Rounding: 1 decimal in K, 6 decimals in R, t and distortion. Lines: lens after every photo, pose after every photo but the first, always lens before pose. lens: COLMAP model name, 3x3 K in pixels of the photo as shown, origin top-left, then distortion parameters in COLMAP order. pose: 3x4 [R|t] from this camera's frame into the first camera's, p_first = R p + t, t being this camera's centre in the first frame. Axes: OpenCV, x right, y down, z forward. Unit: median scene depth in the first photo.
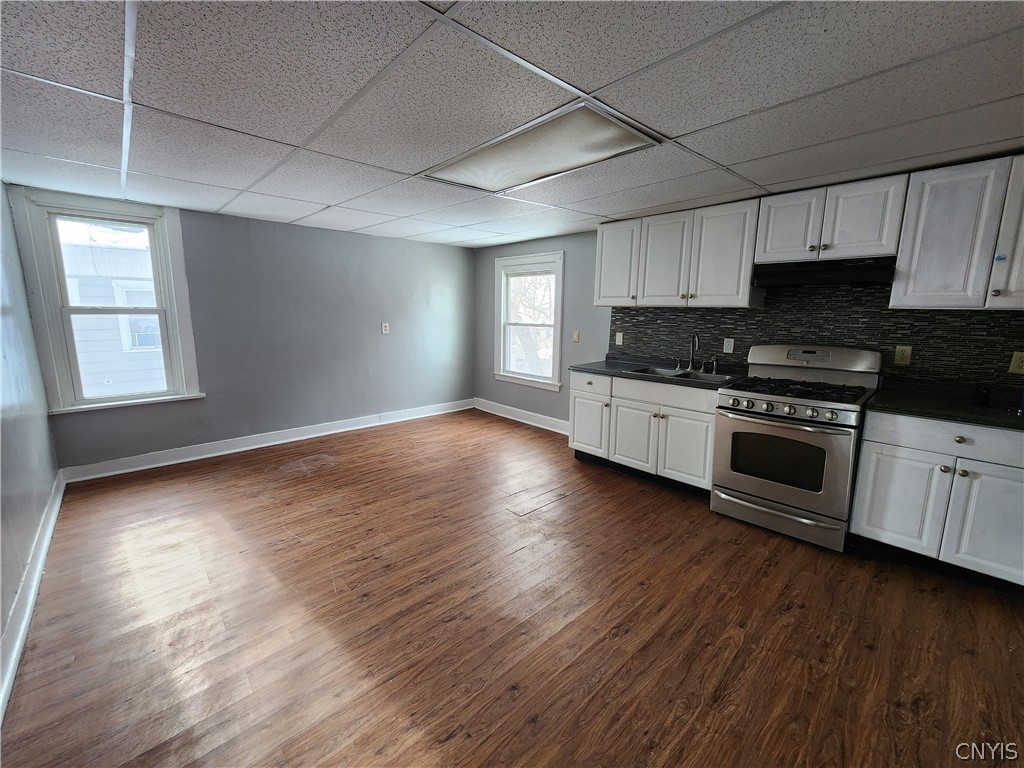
lens RADIAL K [[420.1, 0, 506.4], [0, 420.1, 377.3], [0, 0, 1]] dist [0.000485, 0.000111]
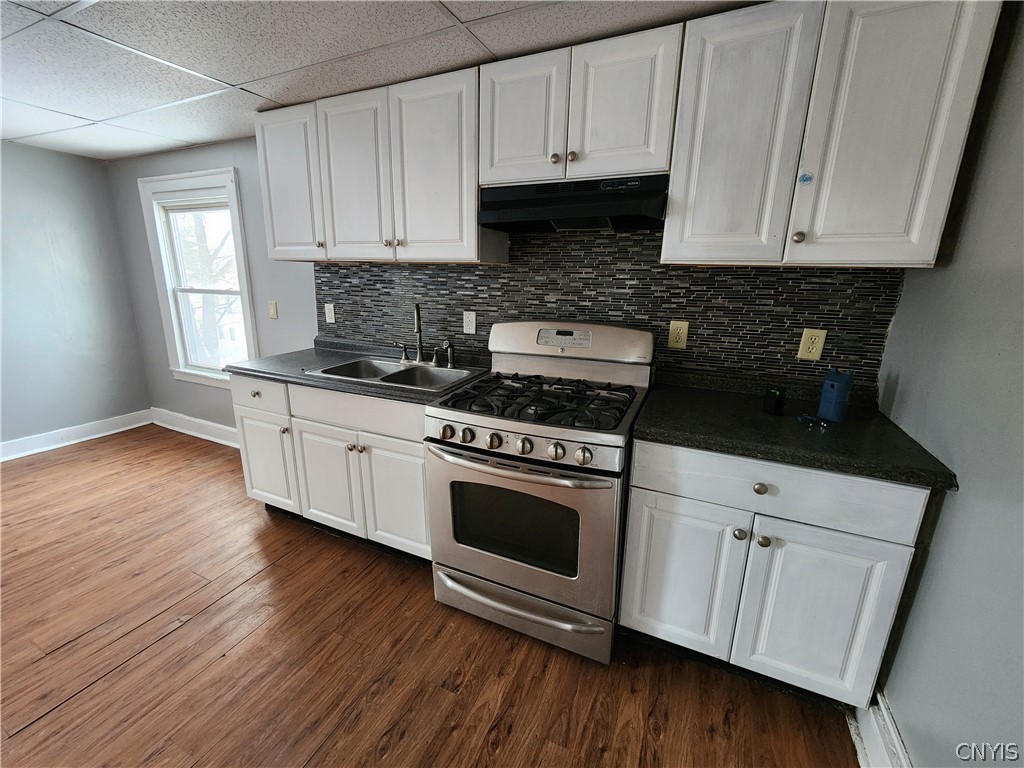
lens RADIAL K [[420.1, 0, 506.4], [0, 420.1, 377.3], [0, 0, 1]] dist [0.000485, 0.000111]
pose [[0.924817, -0.085550, 0.370668, 0.398755], [0.053887, 0.994020, 0.094972, -0.059757], [-0.376577, -0.067857, 0.923897, 0.439281]]
